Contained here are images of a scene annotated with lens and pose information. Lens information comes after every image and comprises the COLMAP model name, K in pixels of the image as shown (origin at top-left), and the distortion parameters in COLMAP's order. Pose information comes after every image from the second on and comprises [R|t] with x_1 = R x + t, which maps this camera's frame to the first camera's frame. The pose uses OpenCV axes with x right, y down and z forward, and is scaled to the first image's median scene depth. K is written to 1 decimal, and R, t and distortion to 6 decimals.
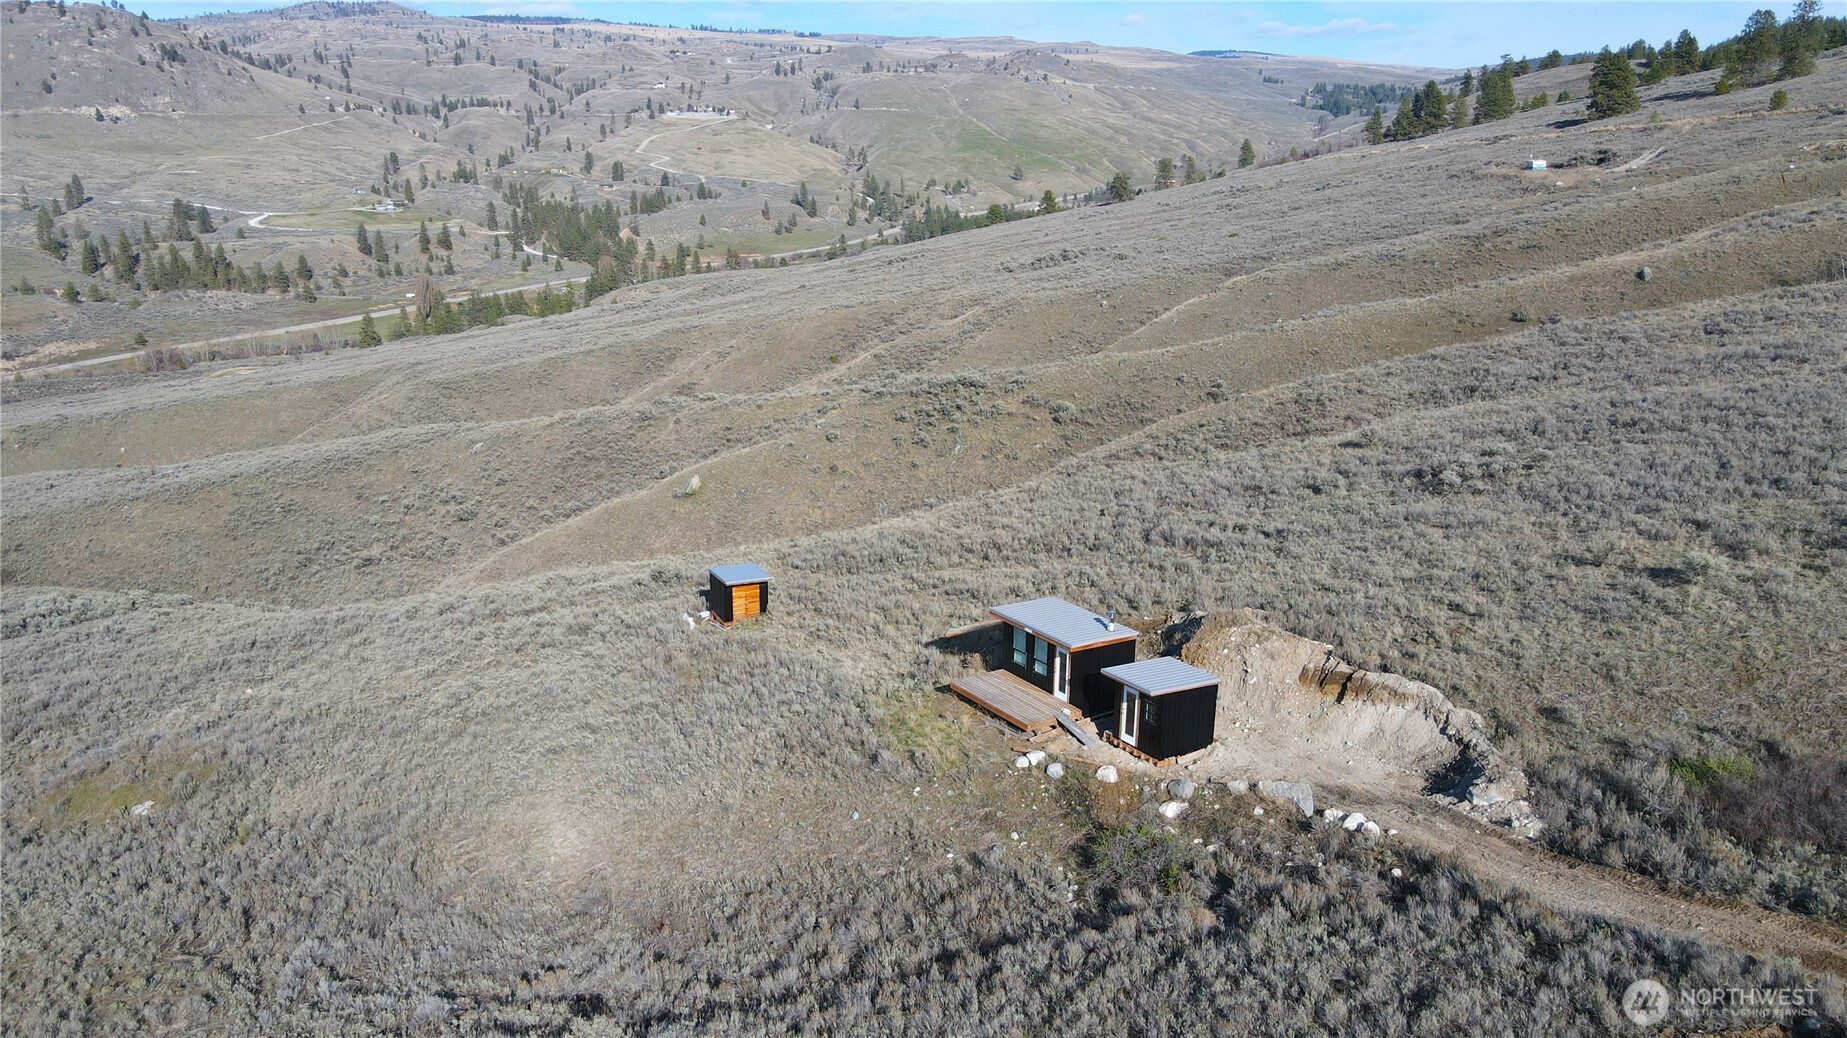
lens RADIAL K [[1365.5, 0, 922.4], [0, 1365.5, 514.8], [0, 0, 1]] dist [0.002443, 0.033656]
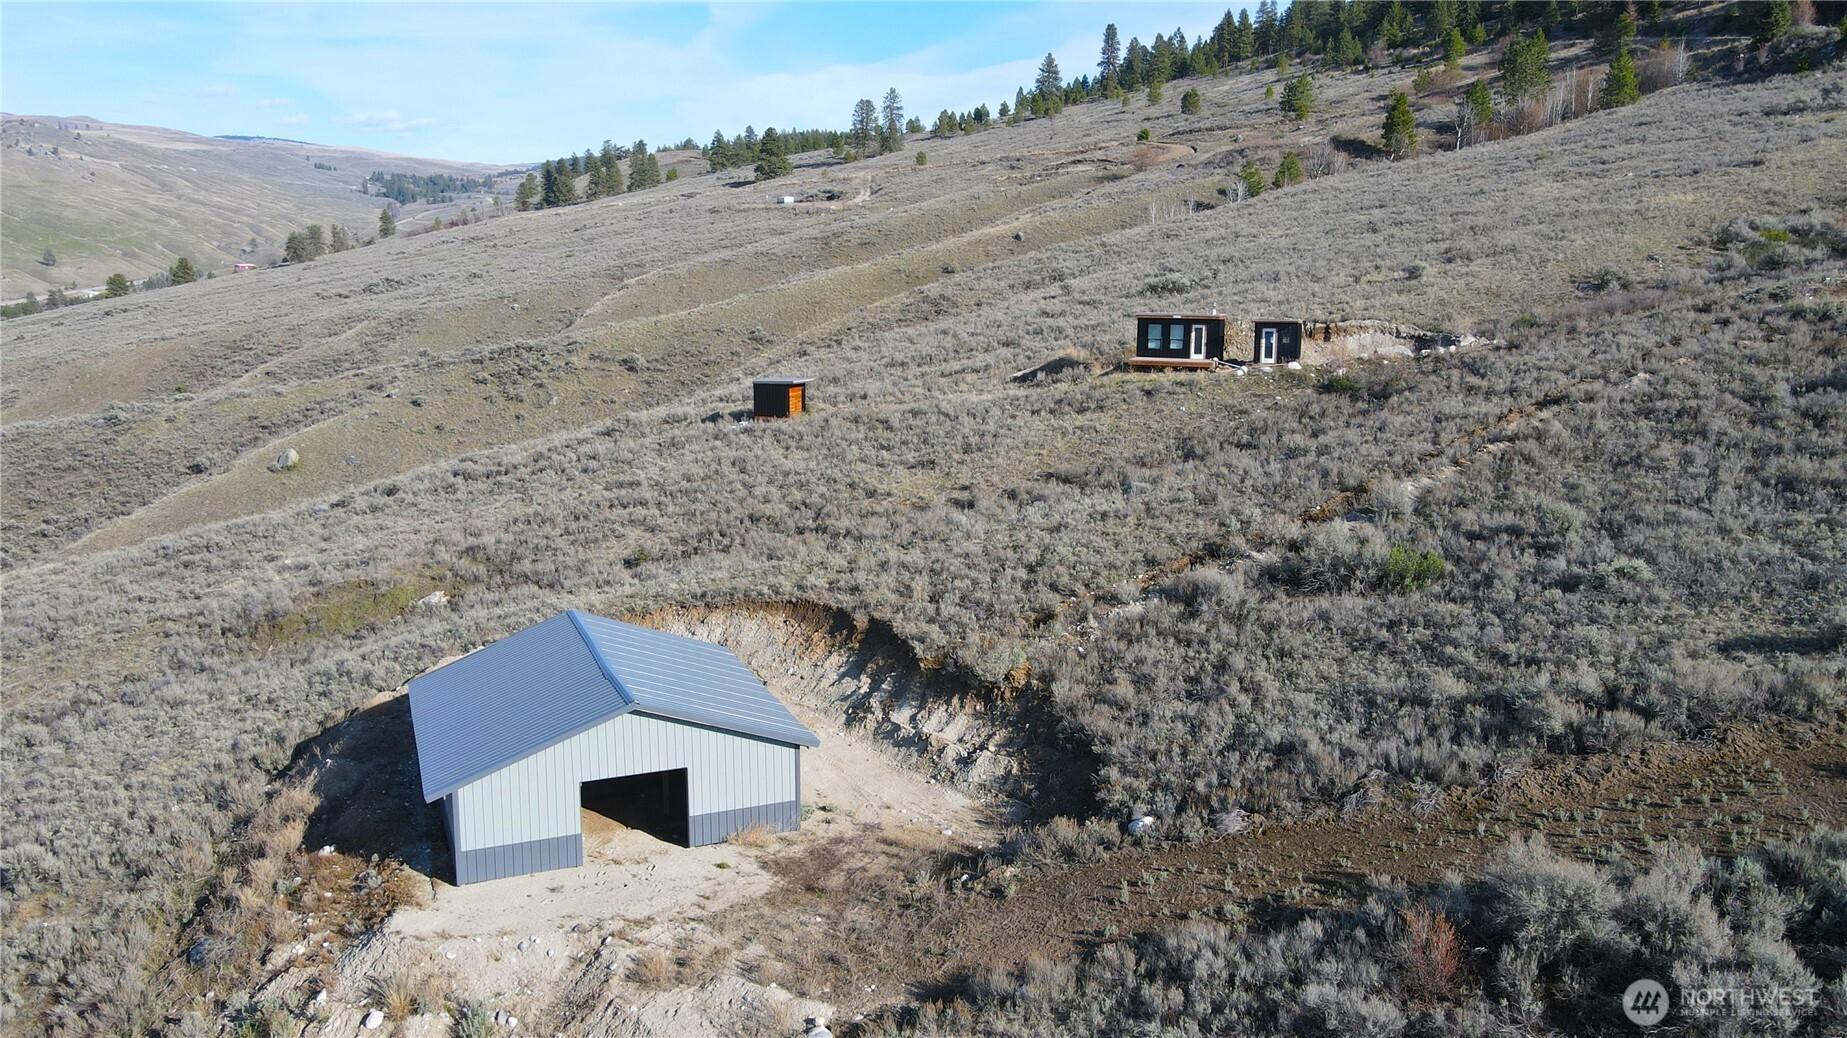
lens RADIAL K [[1365.5, 0, 922.4], [0, 1365.5, 514.8], [0, 0, 1]] dist [0.002443, 0.033656]
pose [[0.791744, -0.119996, 0.598952, -0.039200], [0.158983, 0.987204, -0.012376, 0.009848], [-0.589802, 0.105022, 0.800690, -0.002233]]
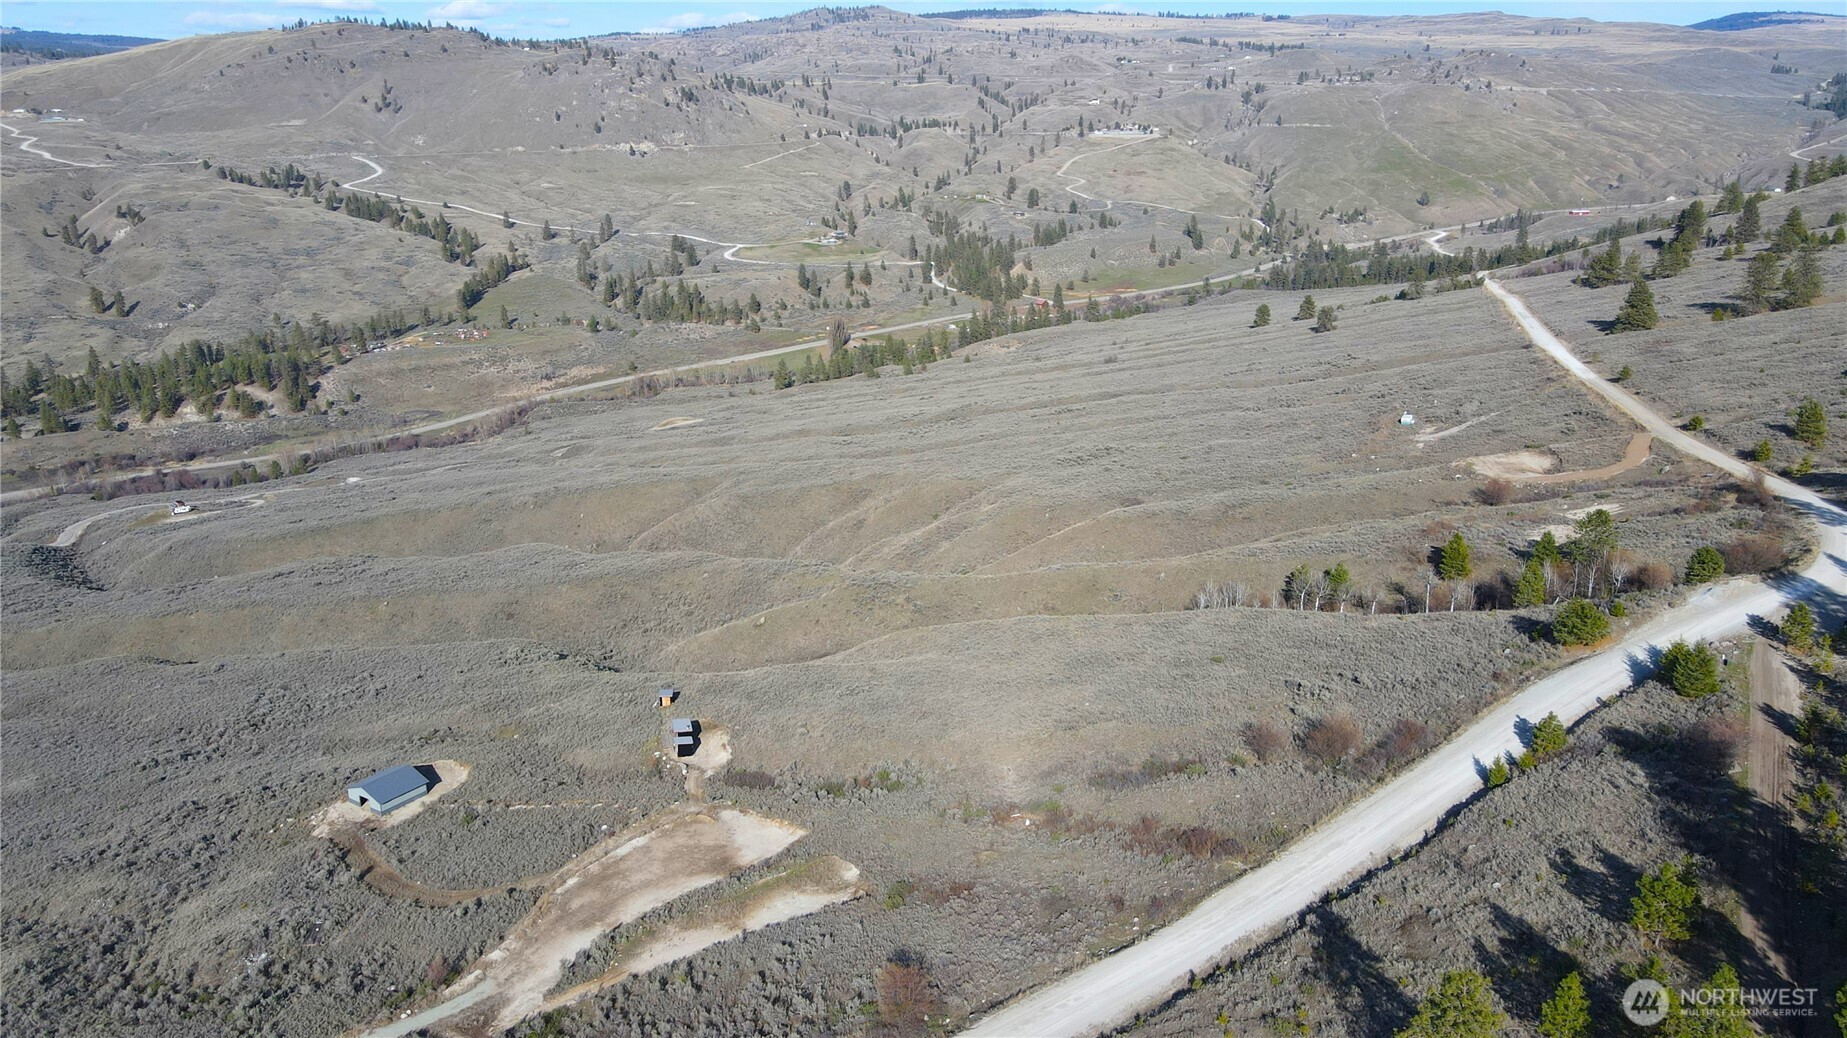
lens RADIAL K [[1386.7, 0, 916.9], [0, 1386.7, 517.8], [0, 0, 1]] dist [-0.006689, 0.041403]
pose [[0.942545, 0.086687, -0.322636, 0.079971], [-0.078421, 0.996174, 0.038558, -0.029950], [0.324744, -0.011041, 0.945738, -0.108944]]
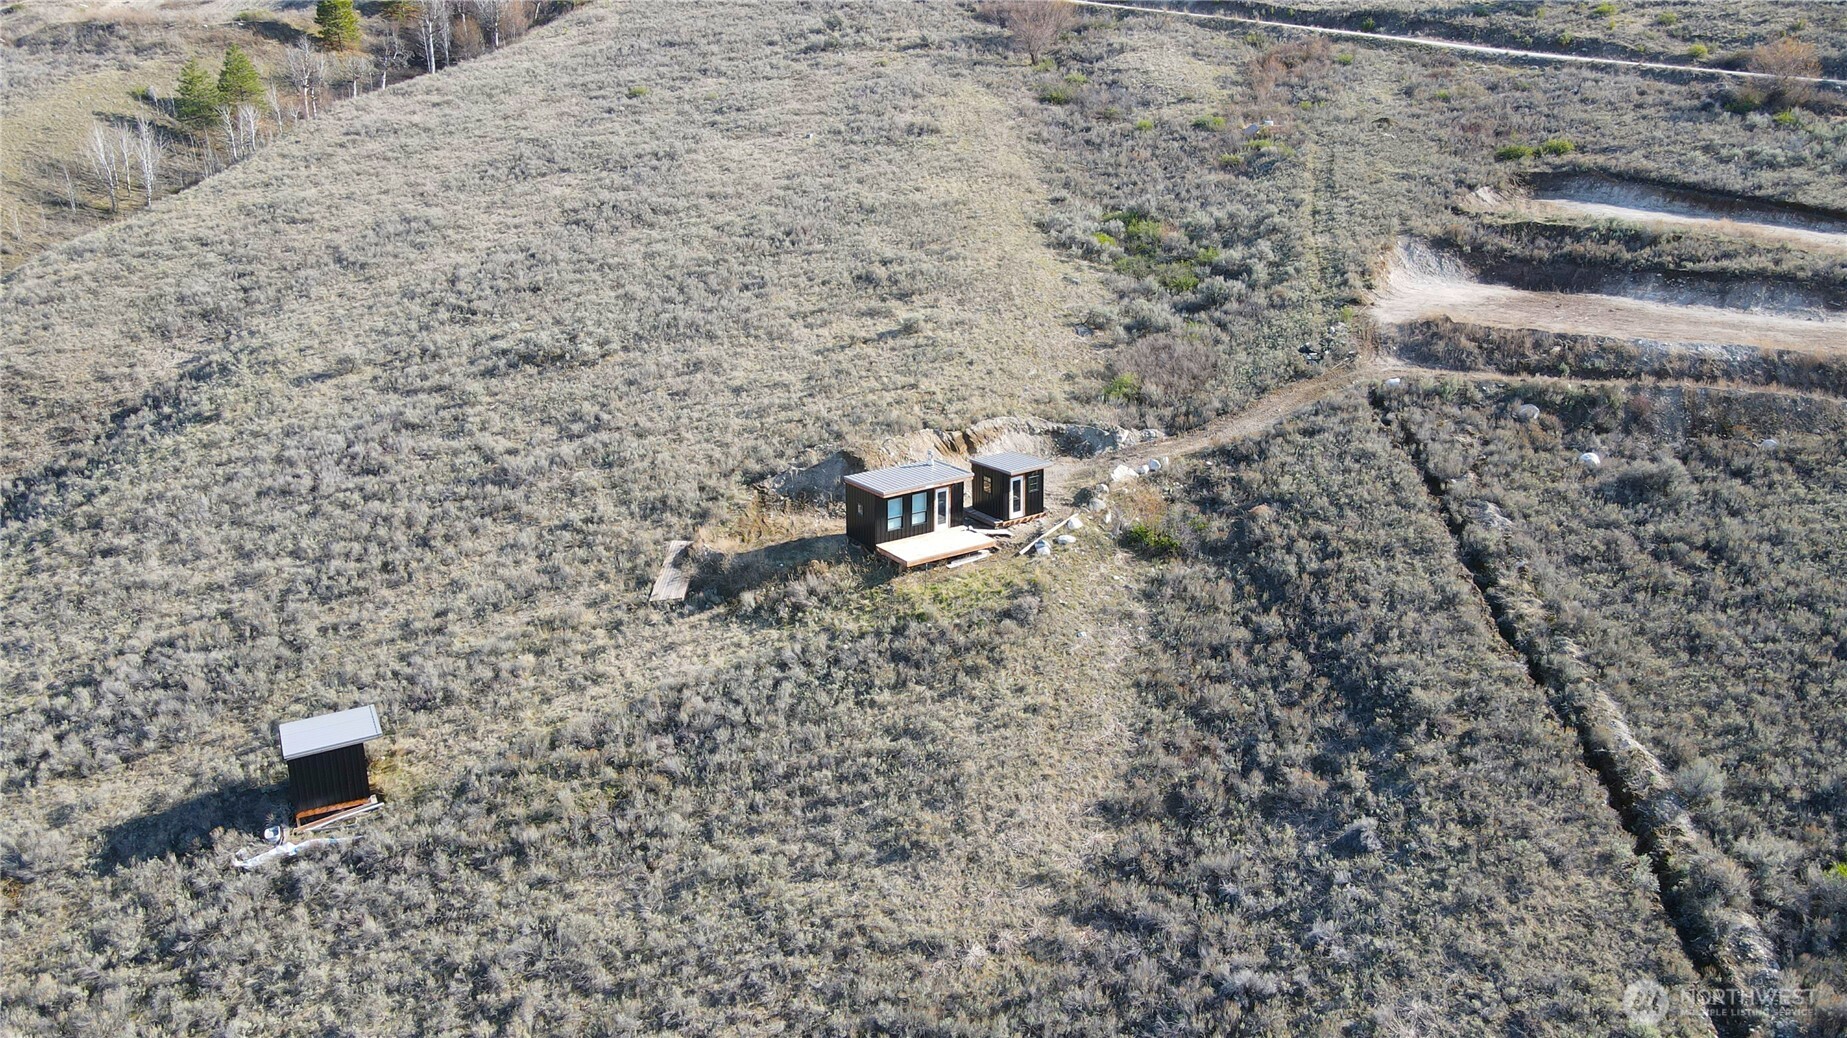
lens RADIAL K [[1363.8, 0, 921.0], [0, 1363.8, 515.0], [0, 0, 1]] dist [0.001169, 0.041902]
pose [[-0.025704, -0.331315, 0.943170, -0.036568], [0.253768, 0.910413, 0.326725, -0.009838], [-0.966923, 0.247745, 0.060676, 0.032781]]
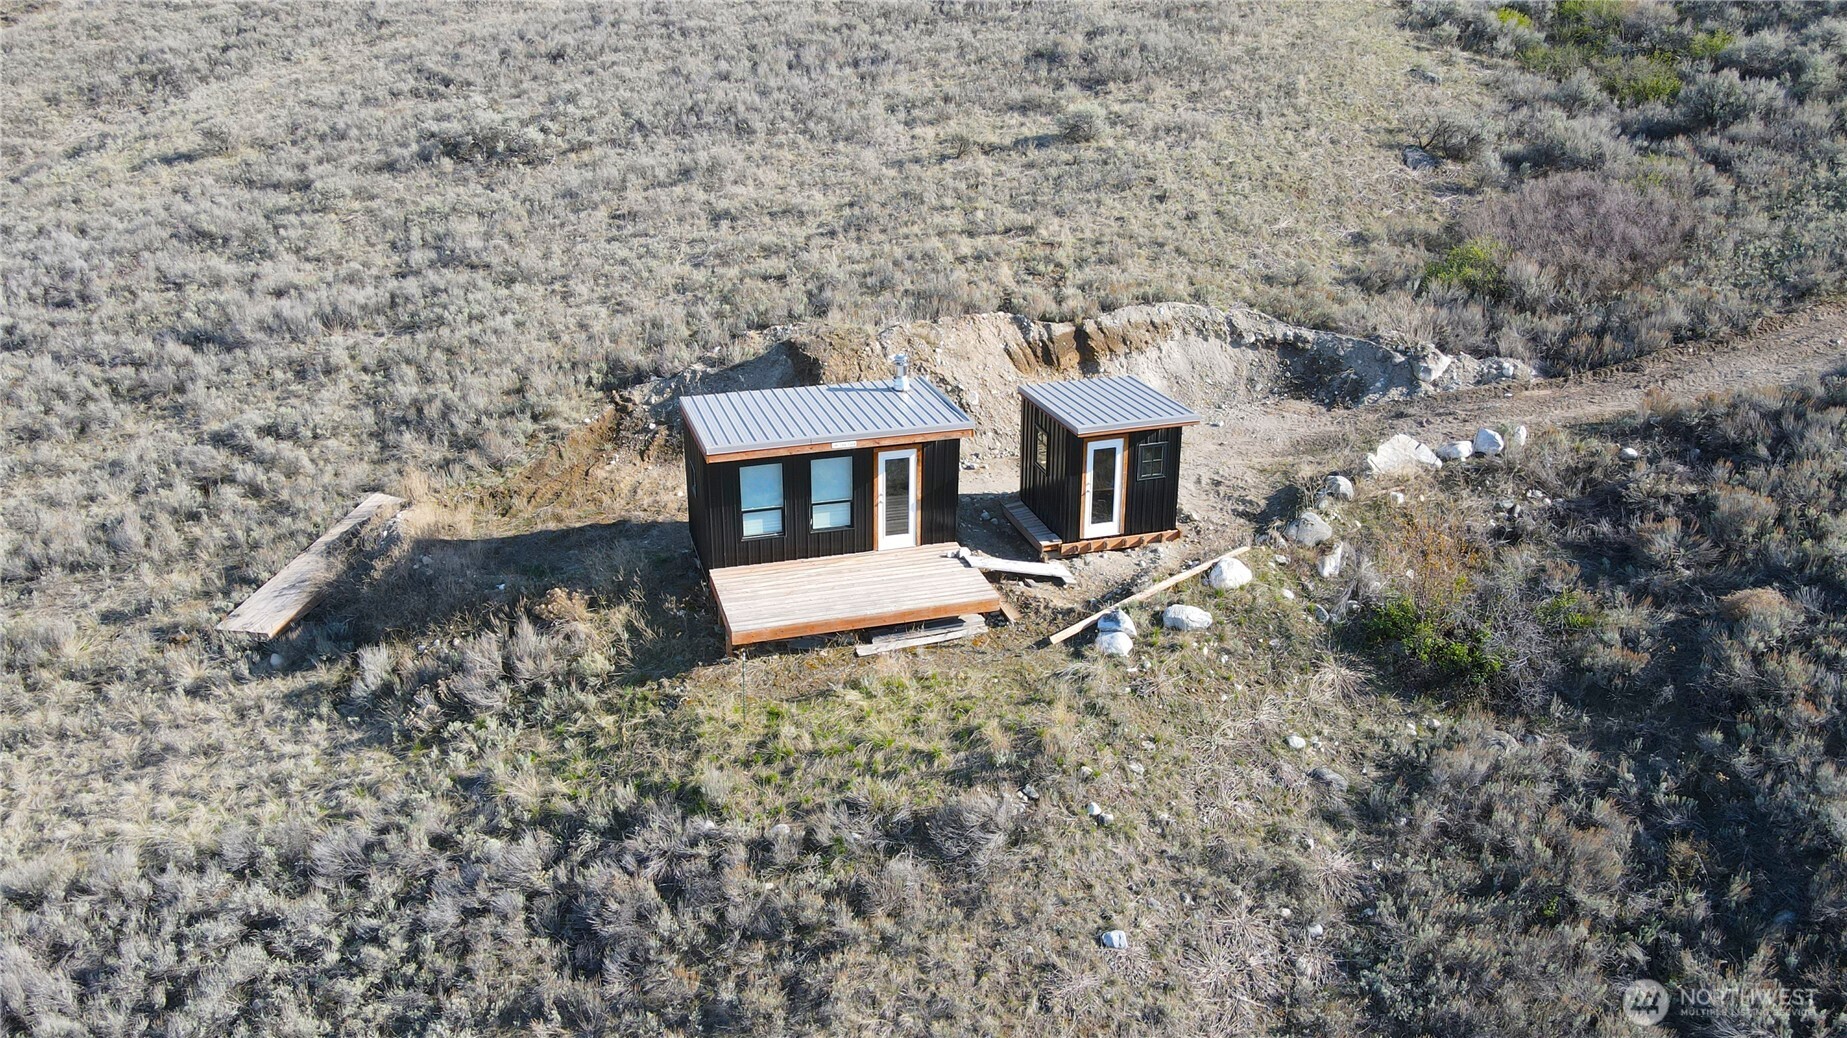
lens RADIAL K [[1360.8, 0, 923.5], [0, 1360.8, 519.0], [0, 0, 1]] dist [0.004455, 0.027095]
pose [[0.280504, -0.388448, 0.877739, -0.011934], [0.238835, 0.913937, 0.328142, -0.001434], [-0.929664, 0.117589, 0.349138, 0.028243]]
